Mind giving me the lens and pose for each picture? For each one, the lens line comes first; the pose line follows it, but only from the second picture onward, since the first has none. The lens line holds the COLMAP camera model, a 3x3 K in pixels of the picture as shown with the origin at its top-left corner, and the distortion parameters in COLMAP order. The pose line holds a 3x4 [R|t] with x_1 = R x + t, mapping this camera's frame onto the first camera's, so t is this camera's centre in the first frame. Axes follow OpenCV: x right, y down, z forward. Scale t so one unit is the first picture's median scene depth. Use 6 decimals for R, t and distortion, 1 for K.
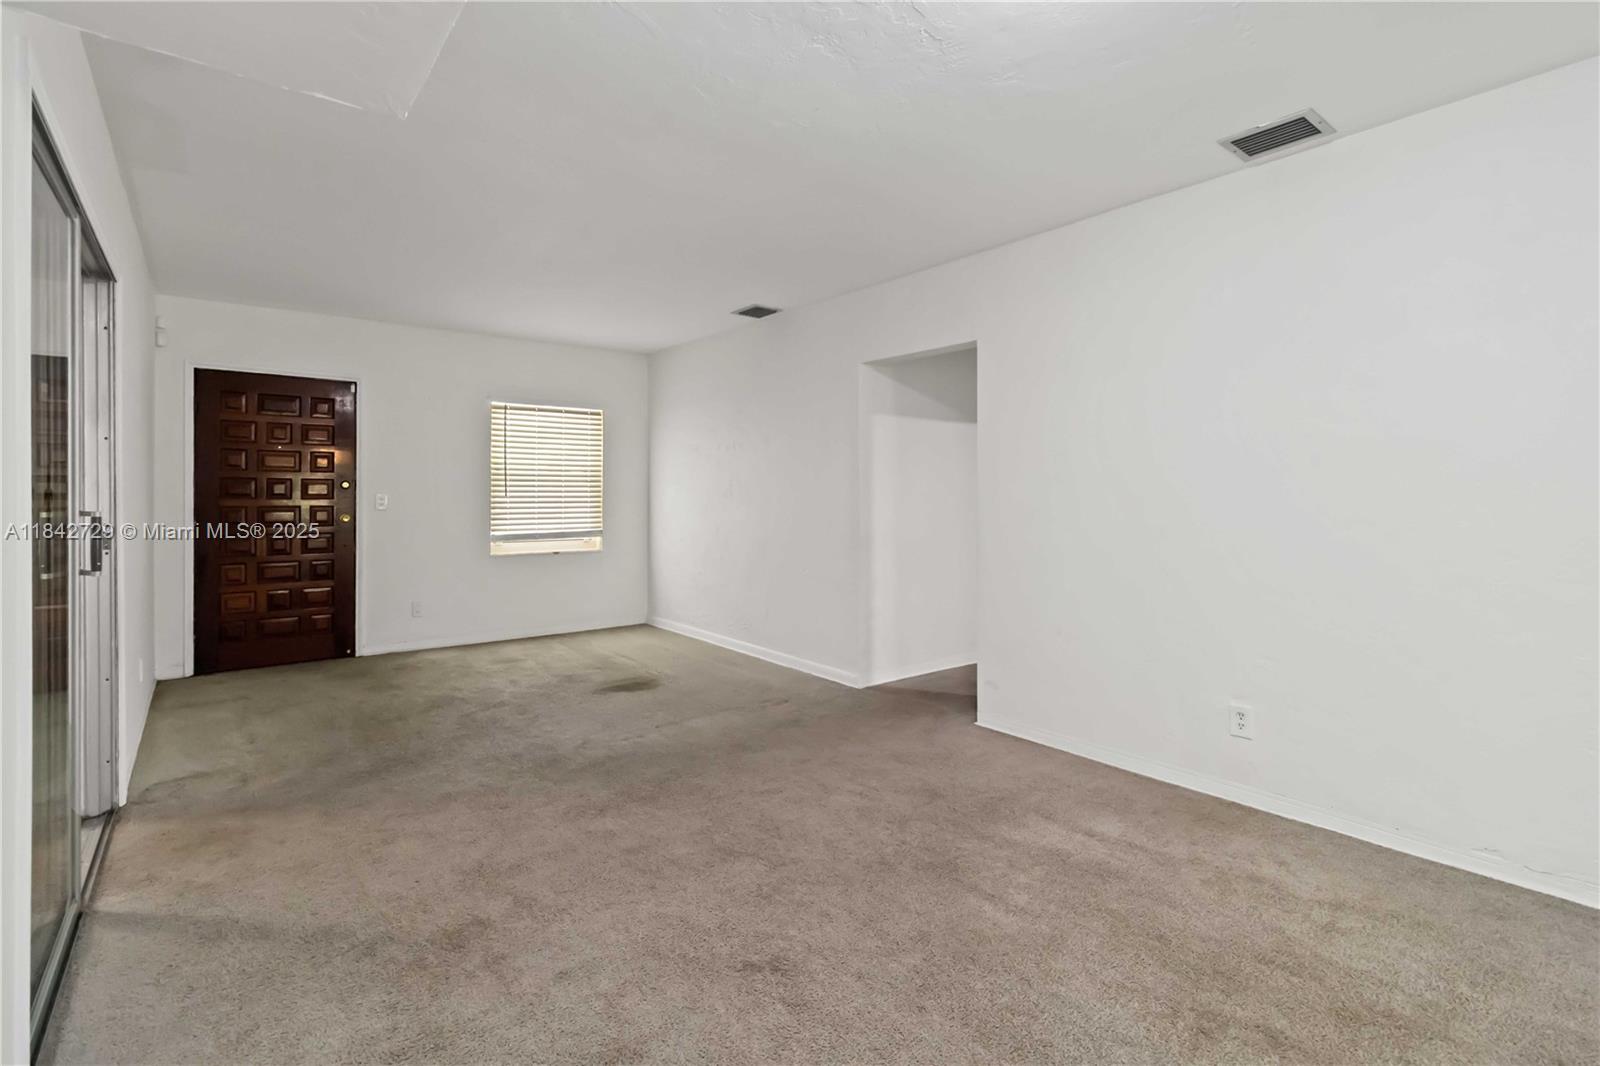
lens RADIAL K [[749.4, 0, 785.8], [0, 749.4, 501.3], [0, 0, 1]] dist [0.003169, -0.000960]
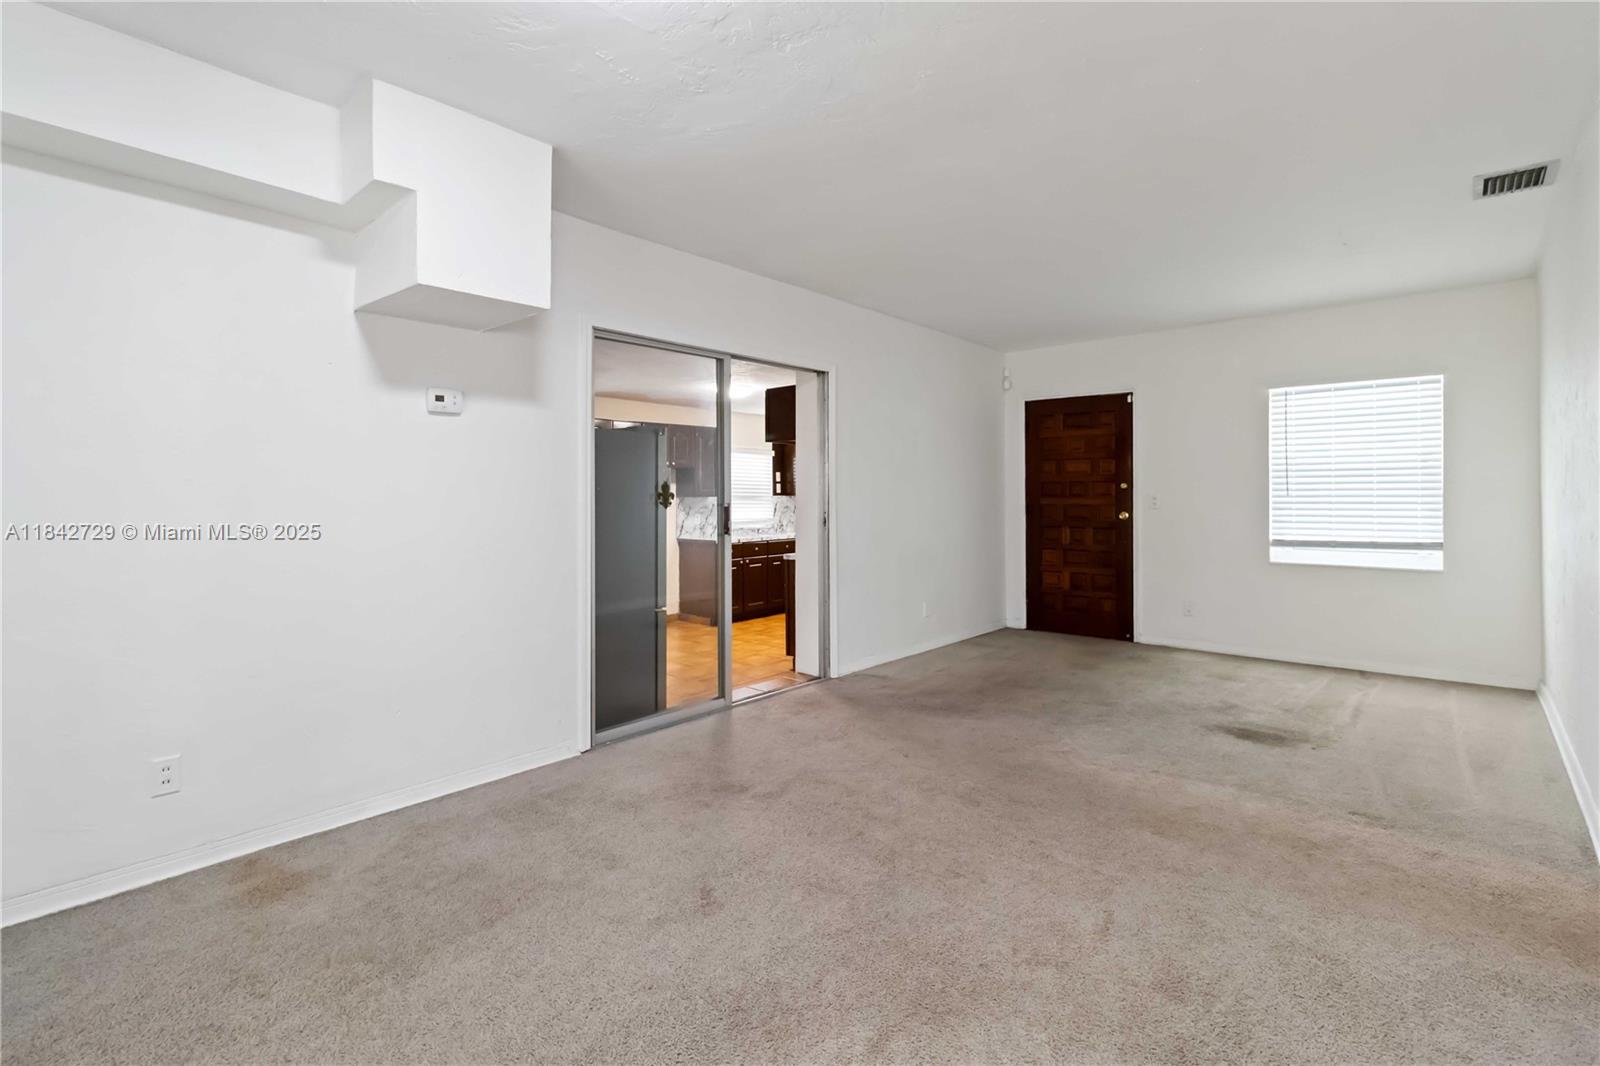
lens RADIAL K [[749.4, 0, 824.0], [0, 749.4, 487.0], [0, 0, 1]] dist [0.003169, -0.000960]
pose [[0.200067, -0.014863, -0.979669, 0.436277], [-0.004435, 0.999861, -0.016075, -0.000079], [0.979772, 0.007561, 0.199973, 0.355194]]
